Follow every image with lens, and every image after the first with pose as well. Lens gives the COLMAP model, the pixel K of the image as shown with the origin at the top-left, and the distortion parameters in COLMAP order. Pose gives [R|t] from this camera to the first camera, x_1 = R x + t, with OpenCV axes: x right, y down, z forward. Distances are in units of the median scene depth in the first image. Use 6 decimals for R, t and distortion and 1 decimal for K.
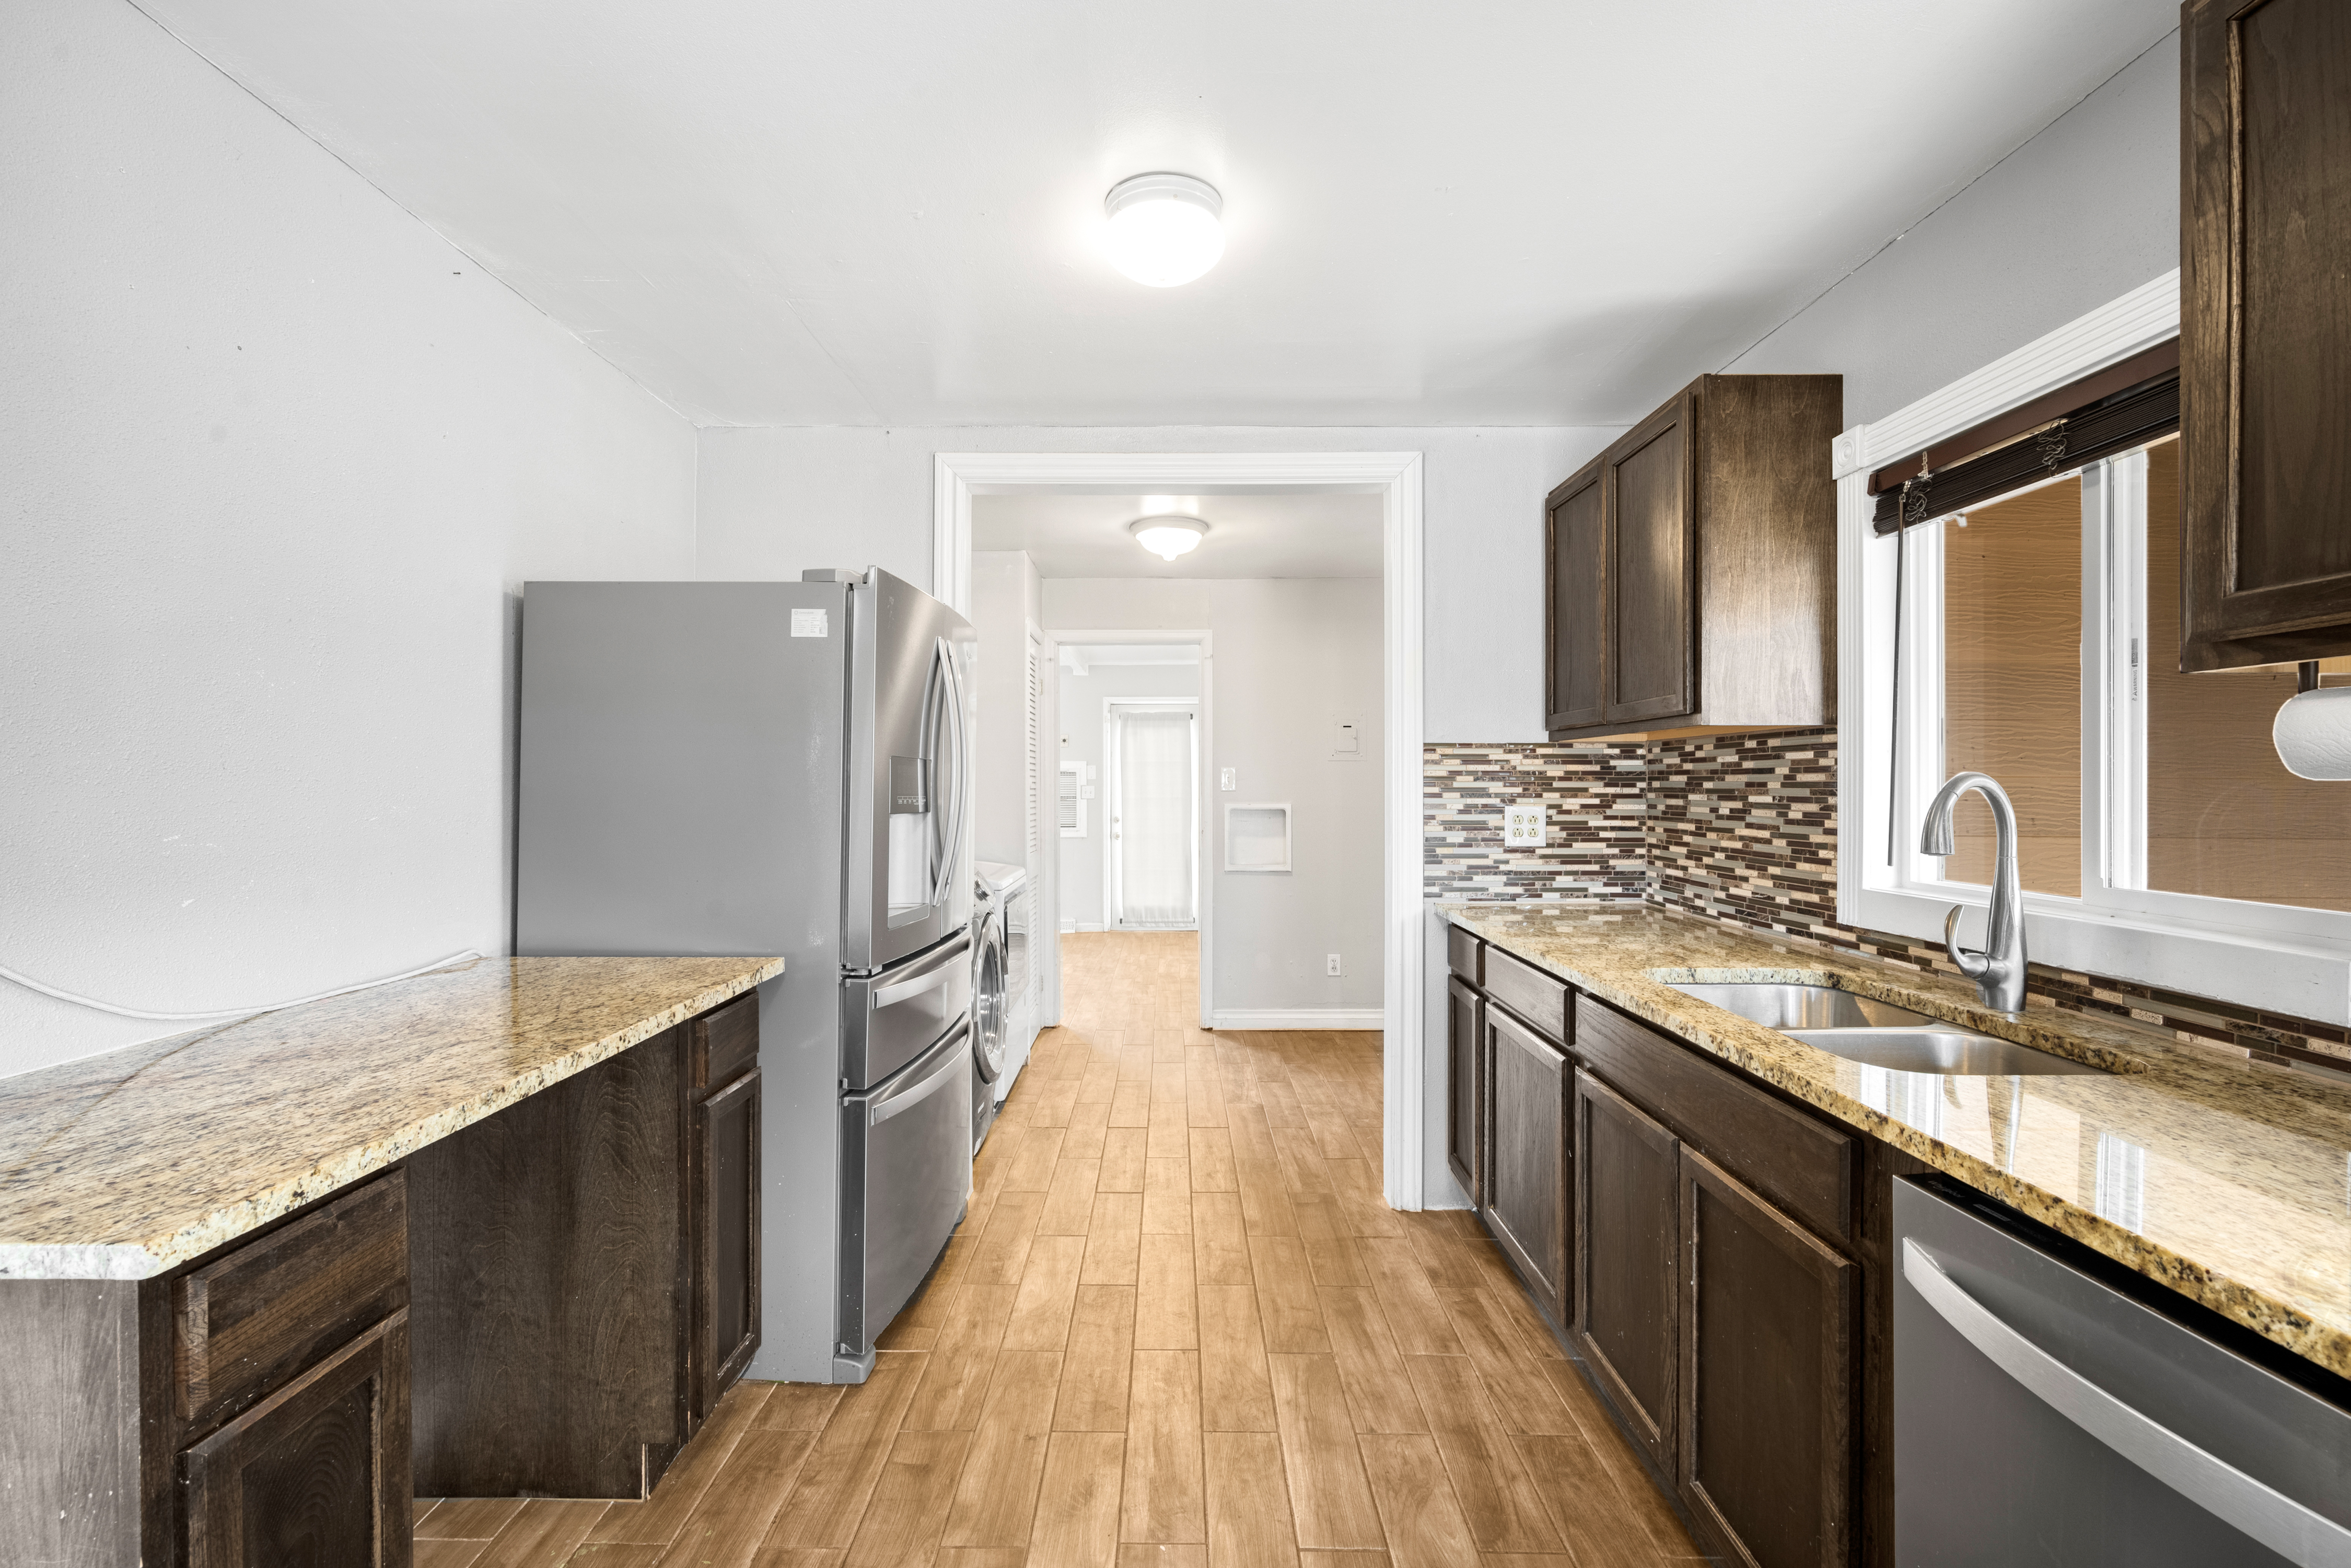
lens RADIAL K [[1016.9, 0, 1180.1], [0, 1016.9, 788.6], [0, 0, 1]] dist [-0.000551, 0.000049]
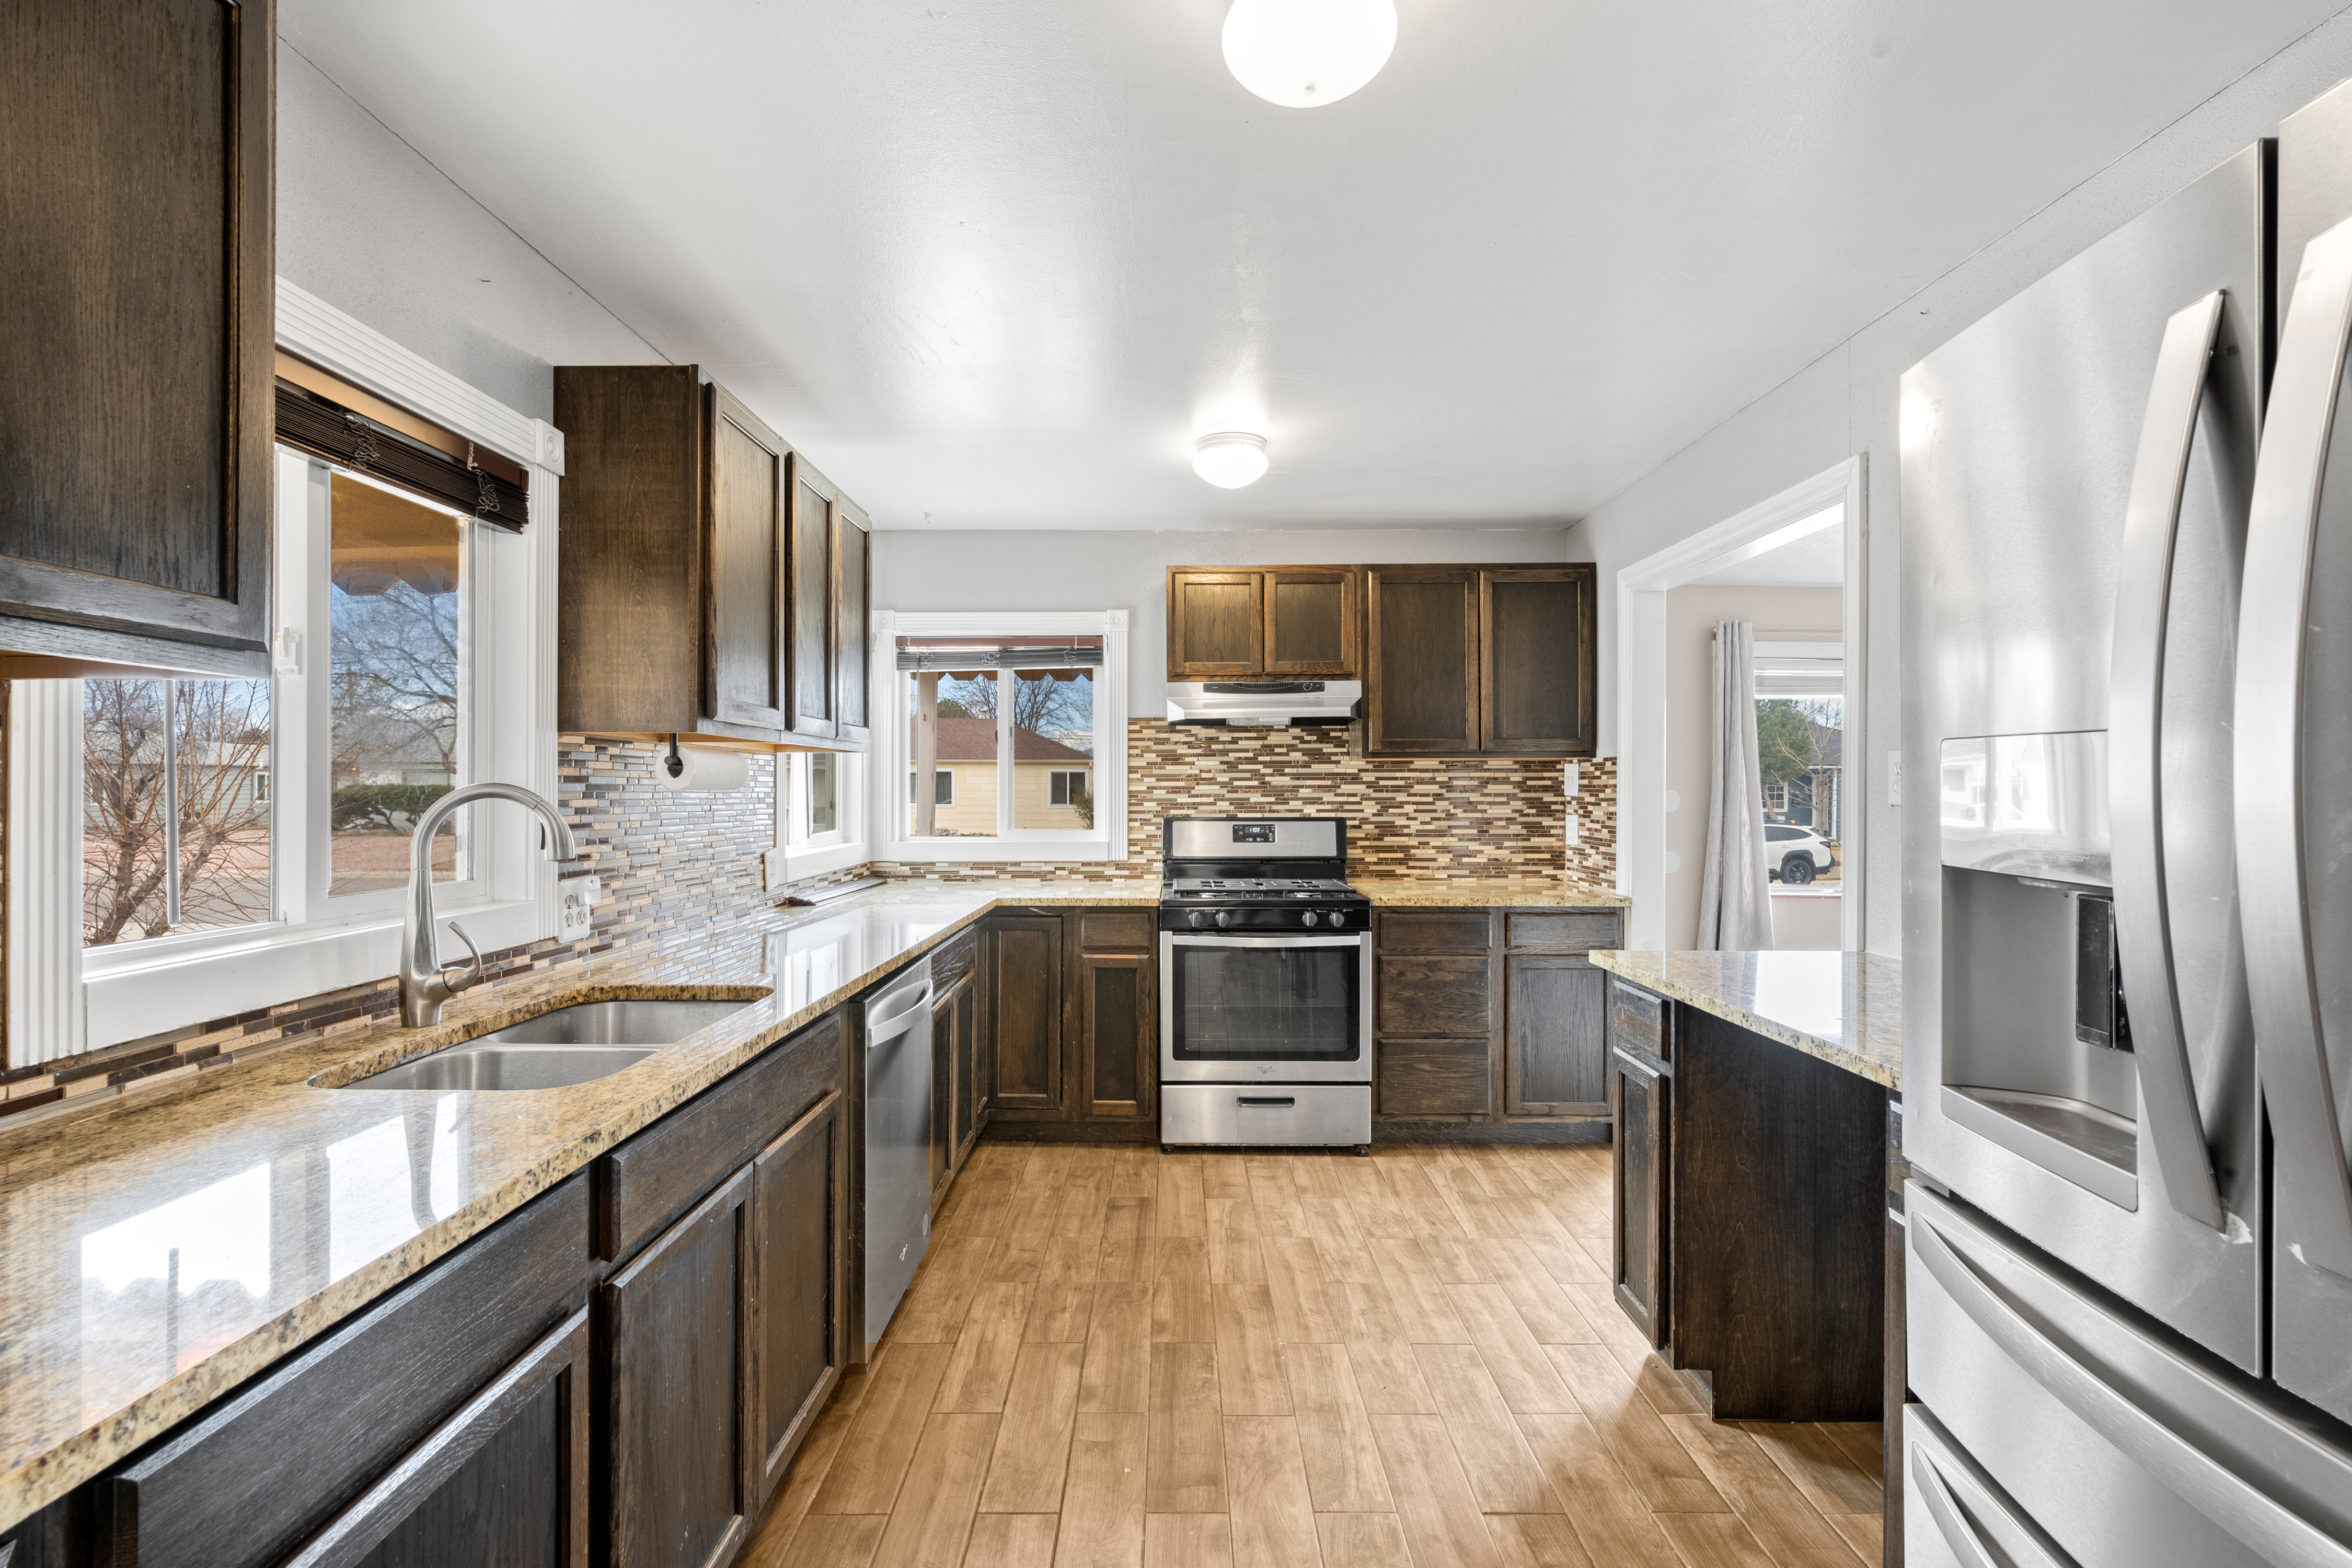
lens RADIAL K [[1055.4, 0, 1176.5], [0, 1055.4, 792.2], [0, 0, 1]] dist [-0.012681, 0.000210]
pose [[-1.000000, 0.000546, 0.000627, 0.058117], [0.000551, 0.999970, 0.007746, -0.009667], [-0.000623, 0.007746, -0.999970, 1.374787]]
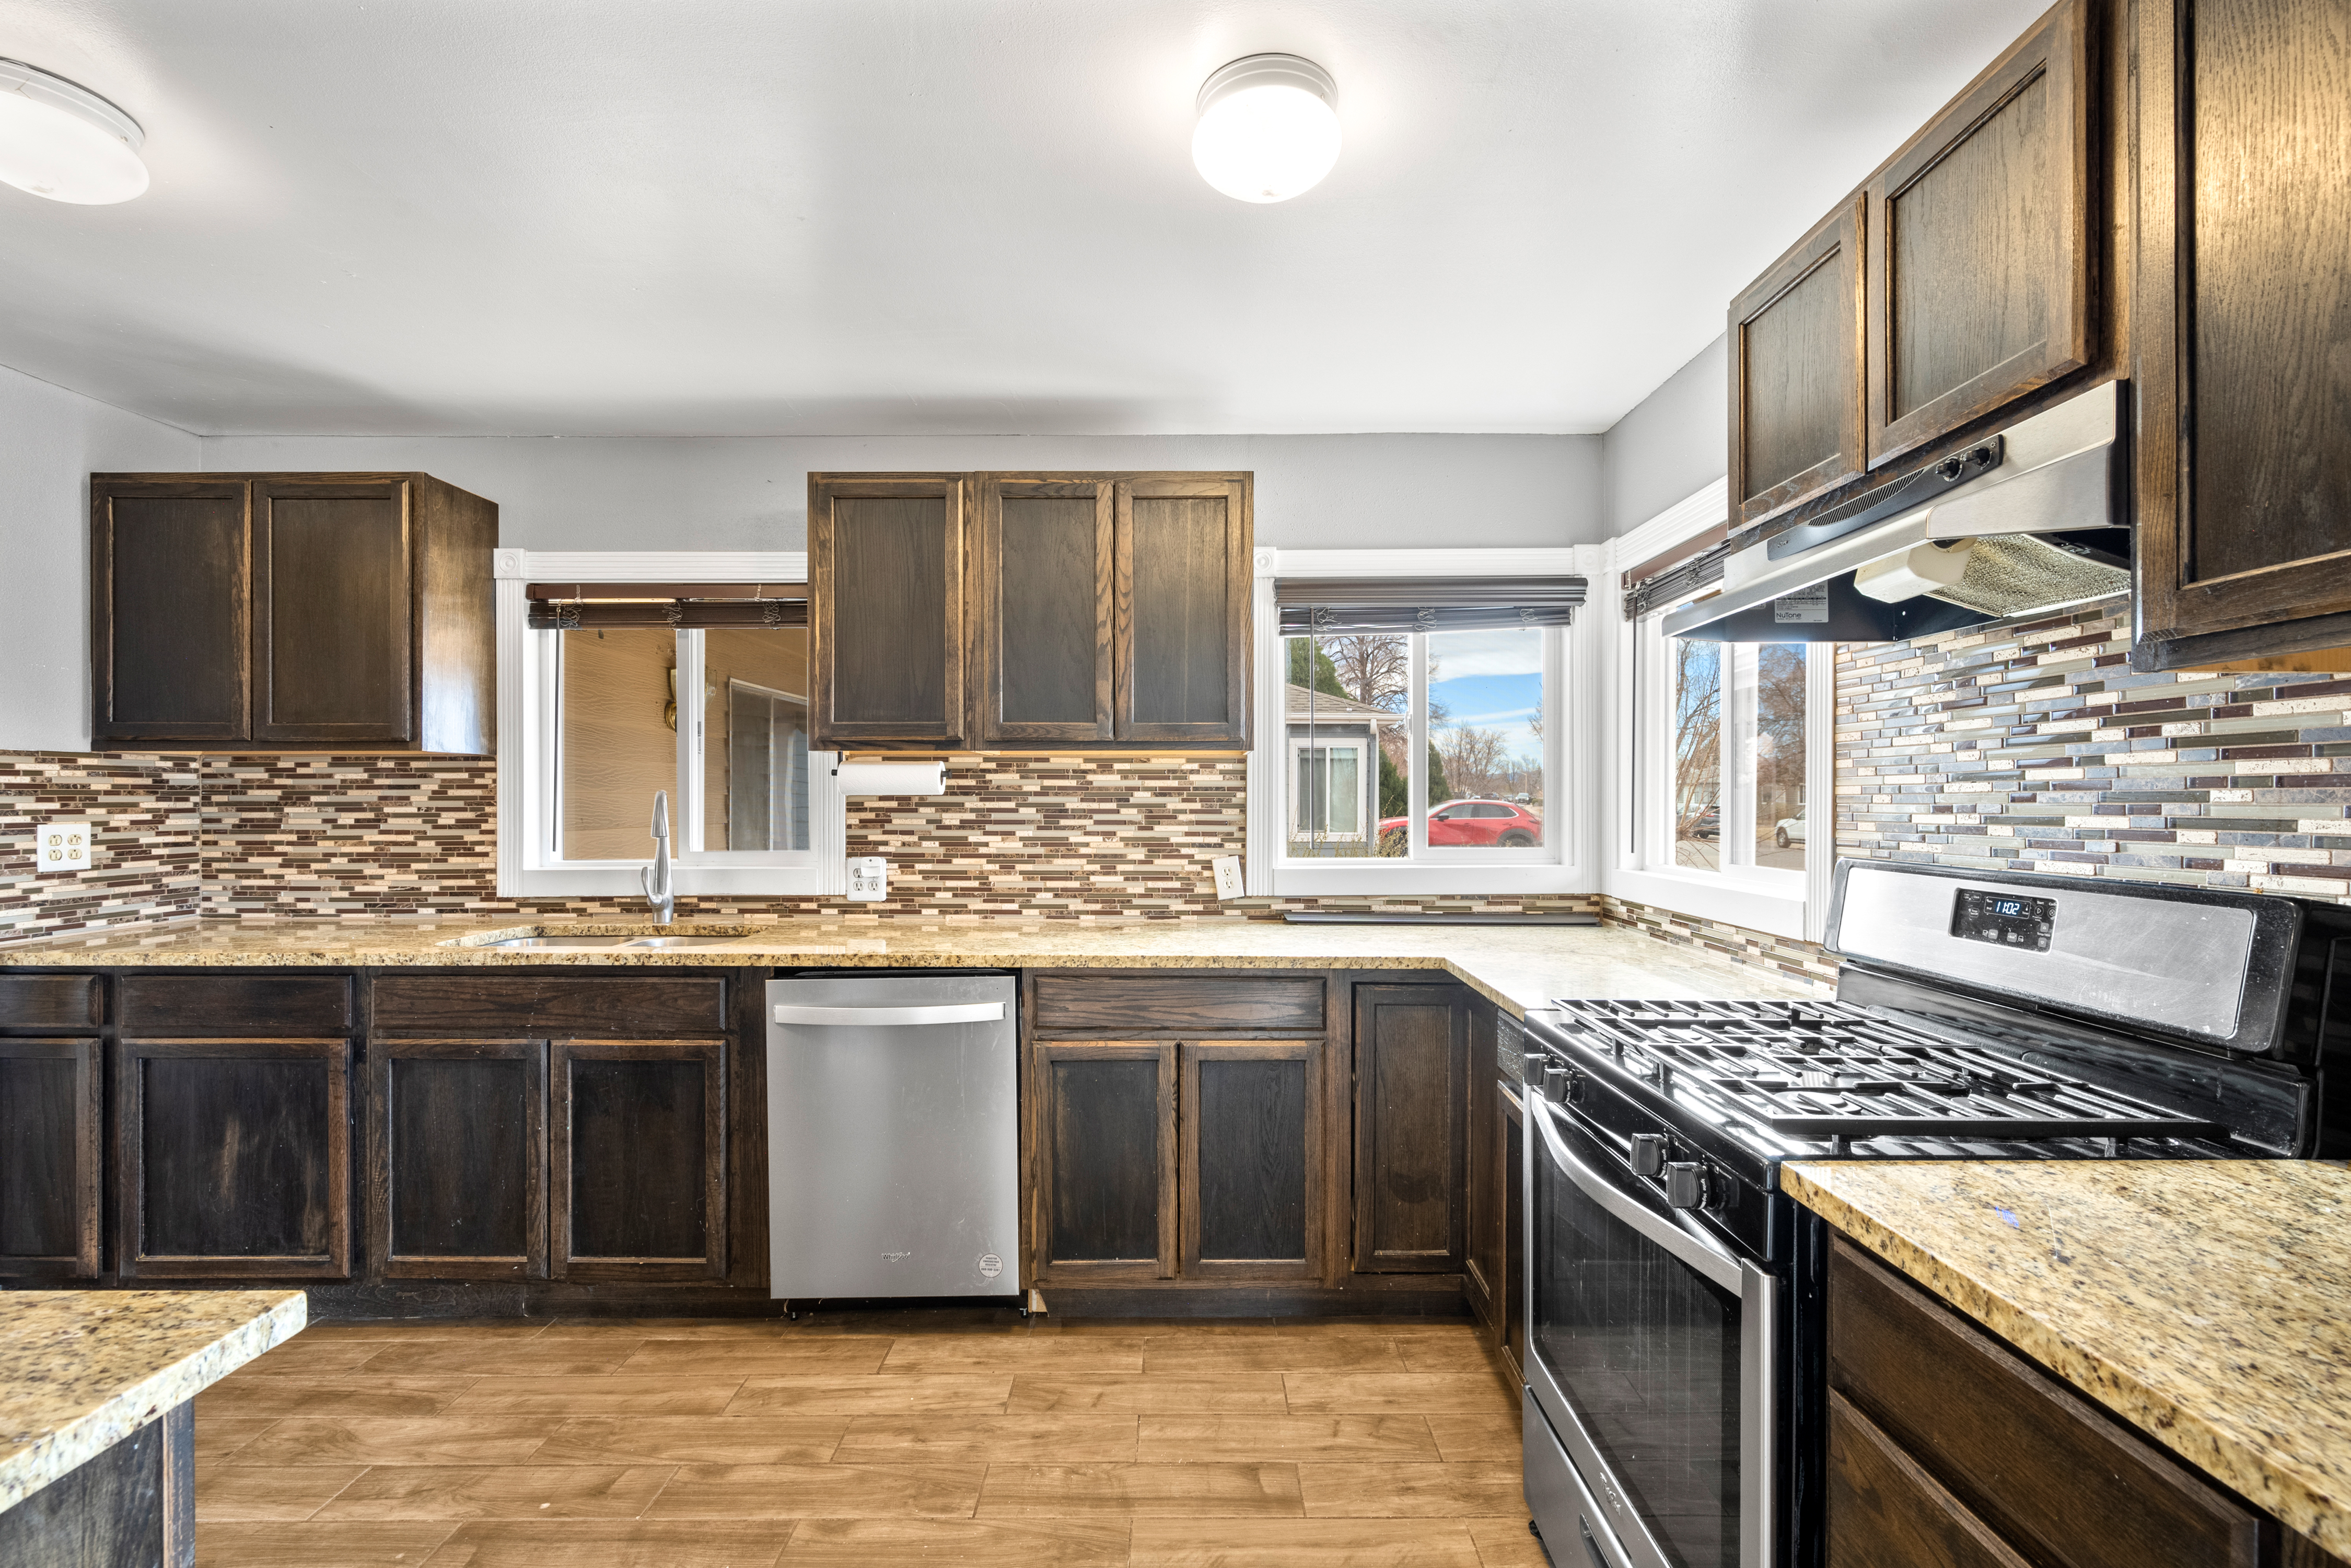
lens RADIAL K [[1016.9, 0, 1180.1], [0, 1016.9, 788.6], [0, 0, 1]] dist [-0.000551, 0.000049]
pose [[-0.005854, 0.005128, 0.999970, -0.680442], [0.007137, 0.999962, -0.005087, -0.002482], [-0.999957, 0.007107, -0.005891, 0.065549]]
